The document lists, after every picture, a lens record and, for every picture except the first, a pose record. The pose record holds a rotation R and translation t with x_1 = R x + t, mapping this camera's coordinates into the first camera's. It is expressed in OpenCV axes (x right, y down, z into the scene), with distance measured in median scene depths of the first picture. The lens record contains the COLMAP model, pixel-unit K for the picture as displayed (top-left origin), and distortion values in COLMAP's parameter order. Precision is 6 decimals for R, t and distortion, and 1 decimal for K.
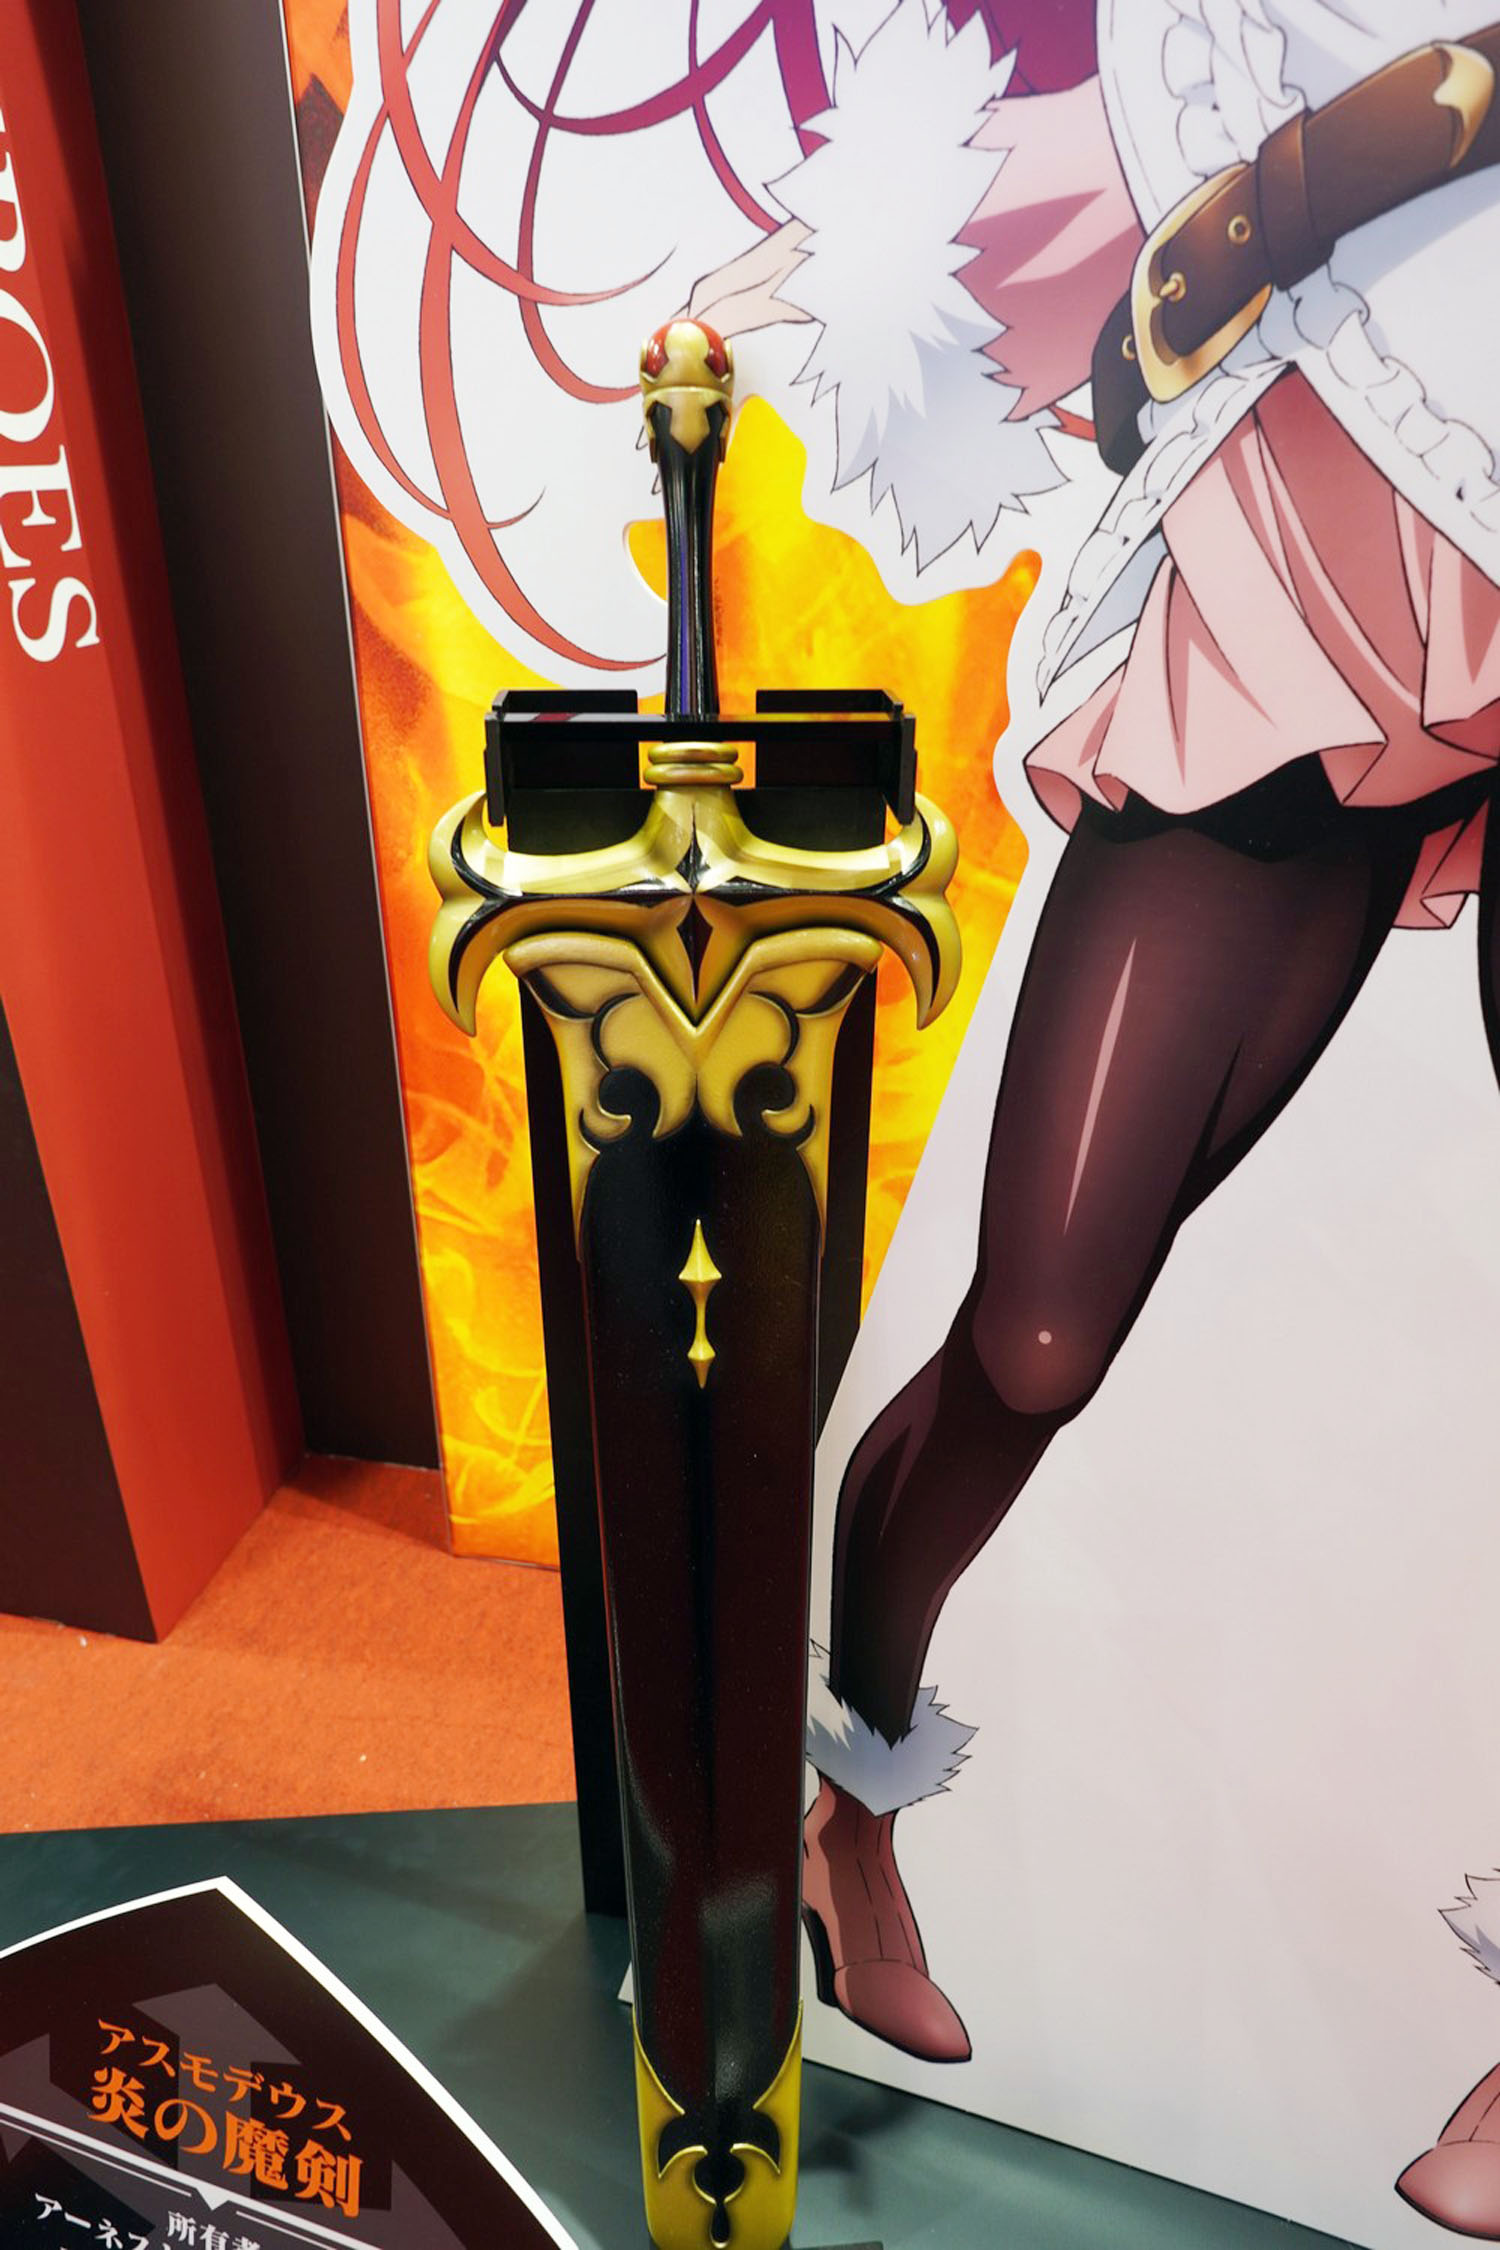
lens RADIAL K [[1406.1, 0, 743.3], [0, 1406.1, 1126.2], [0, 0, 1]] dist [-0.017326, 0.013456]
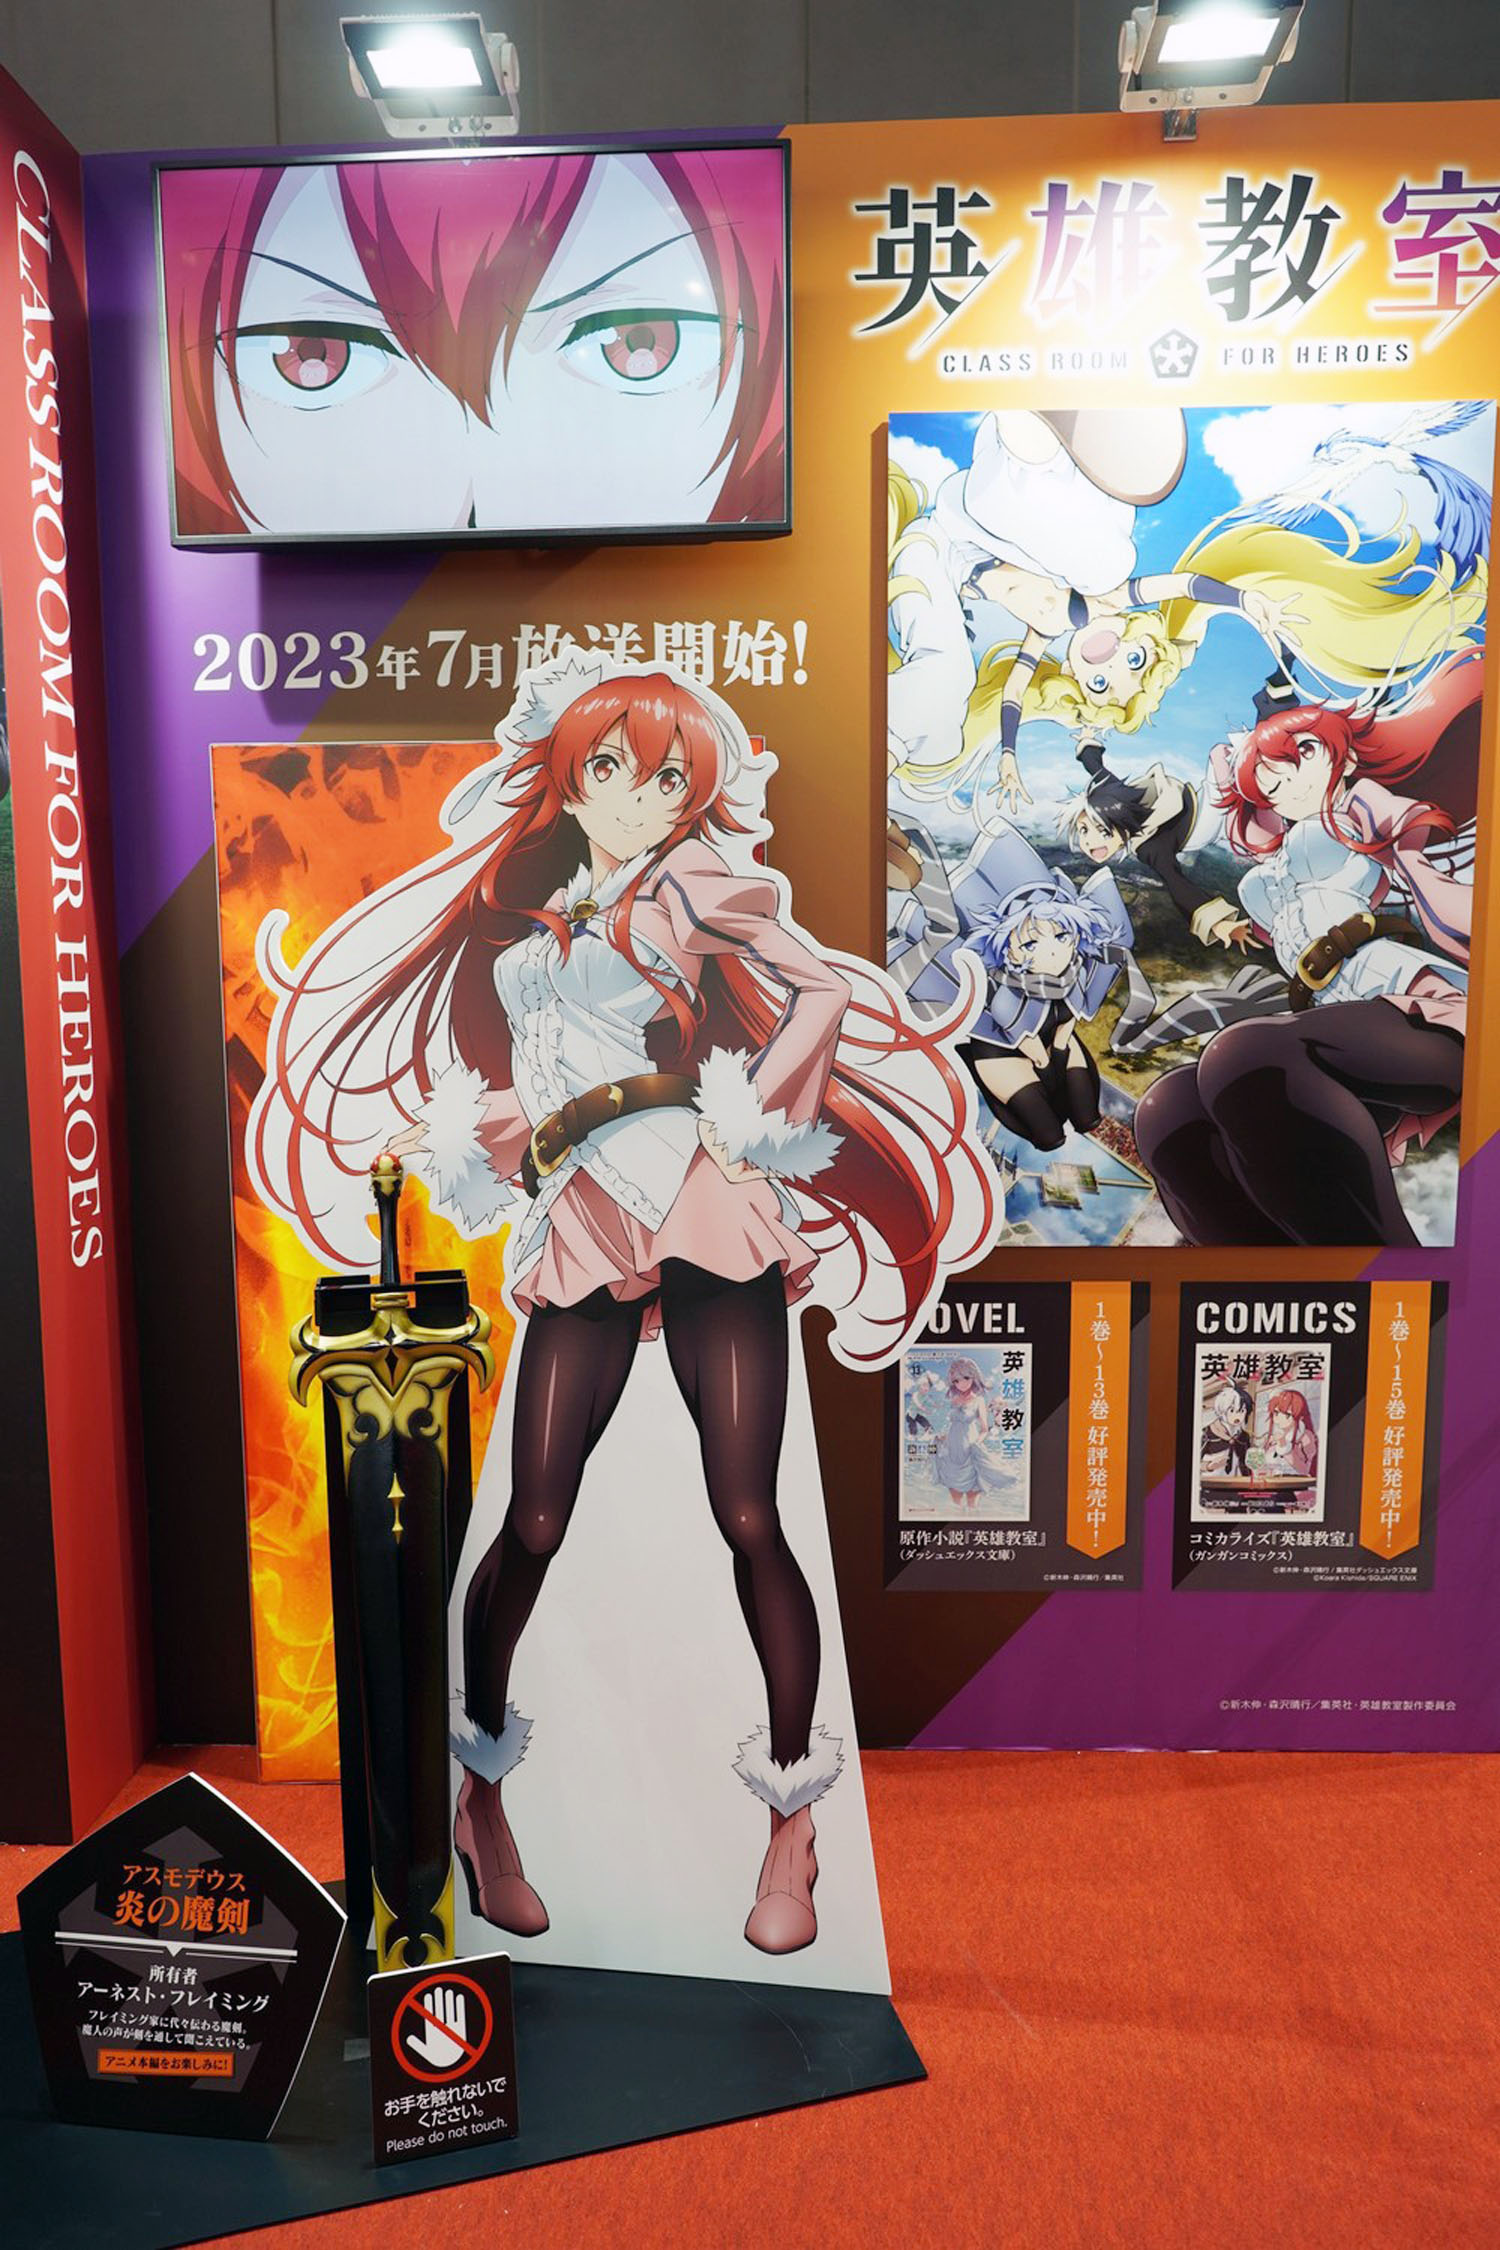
lens RADIAL K [[1406.1, 0, 748.8], [0, 1406.1, 1120.9], [0, 0, 1]] dist [-0.017326, 0.013456]
pose [[0.983045, -0.034765, 0.180037, 0.167262], [0.096353, 0.933317, -0.345885, 0.424130], [-0.156007, 0.357368, 0.920842, -1.730837]]
